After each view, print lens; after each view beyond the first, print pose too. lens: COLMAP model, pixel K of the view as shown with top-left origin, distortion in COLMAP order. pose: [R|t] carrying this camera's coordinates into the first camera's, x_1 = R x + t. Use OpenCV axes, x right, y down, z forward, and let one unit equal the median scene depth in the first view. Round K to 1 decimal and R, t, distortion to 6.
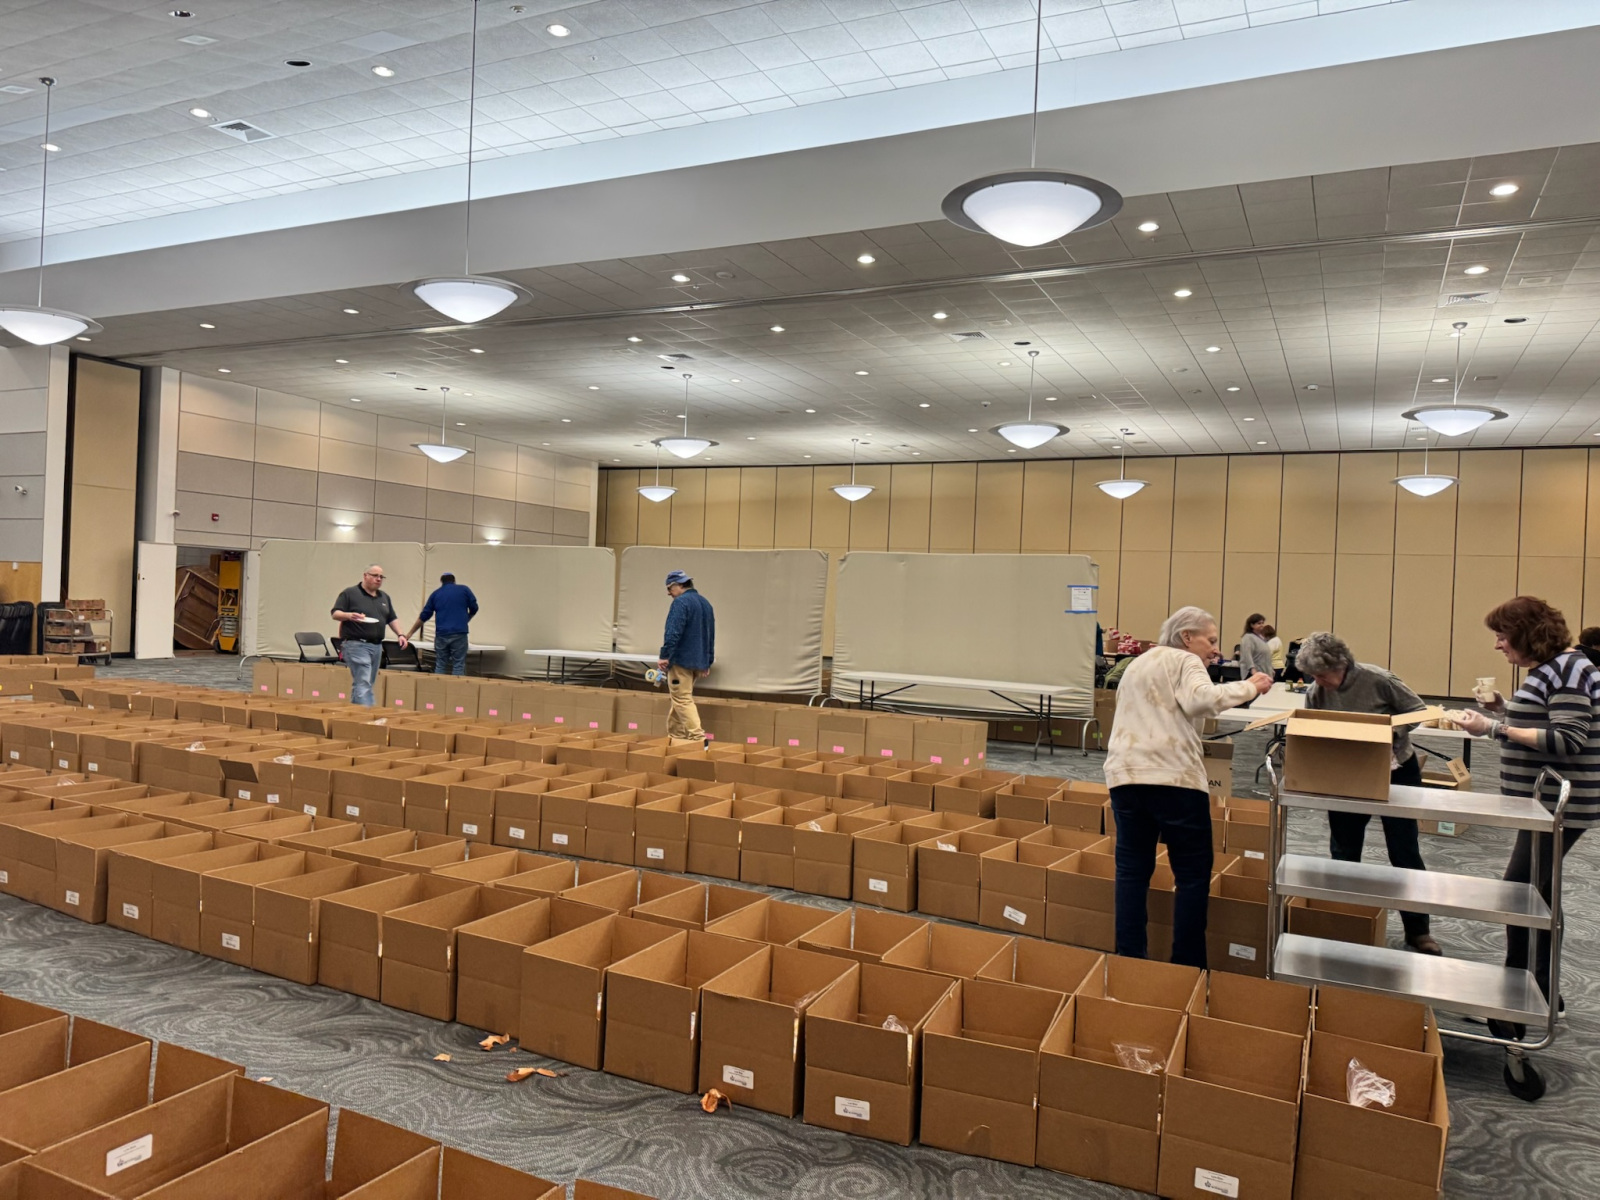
lens RADIAL K [[1123.4, 0, 810.1], [0, 1123.4, 603.9], [0, 0, 1]] dist [0.065225, -0.075840]
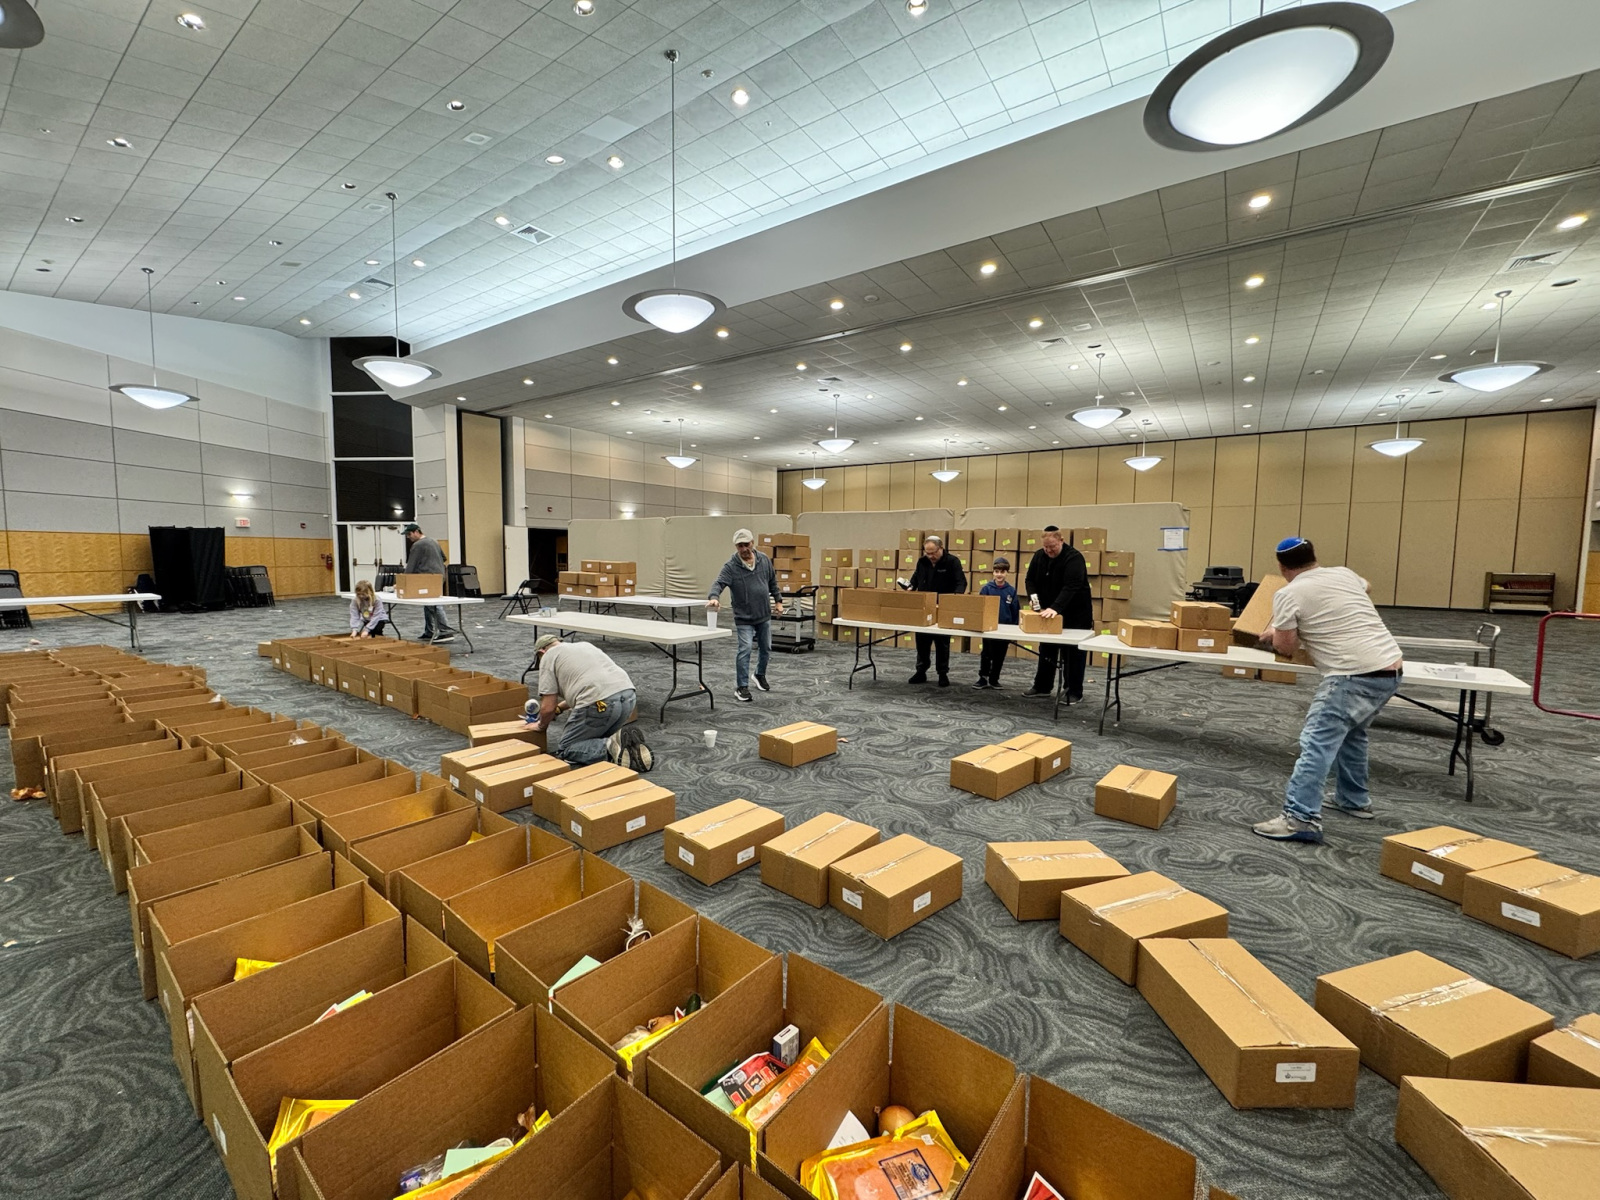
lens RADIAL K [[635.3, 0, 797.4], [0, 635.3, 597.6], [0, 0, 1]] dist [-0.002176, -0.000574]
pose [[0.987560, -0.018514, -0.156146, -0.056246], [0.029116, 0.997402, 0.065885, 0.002369], [0.154521, -0.069612, 0.985534, 0.263203]]
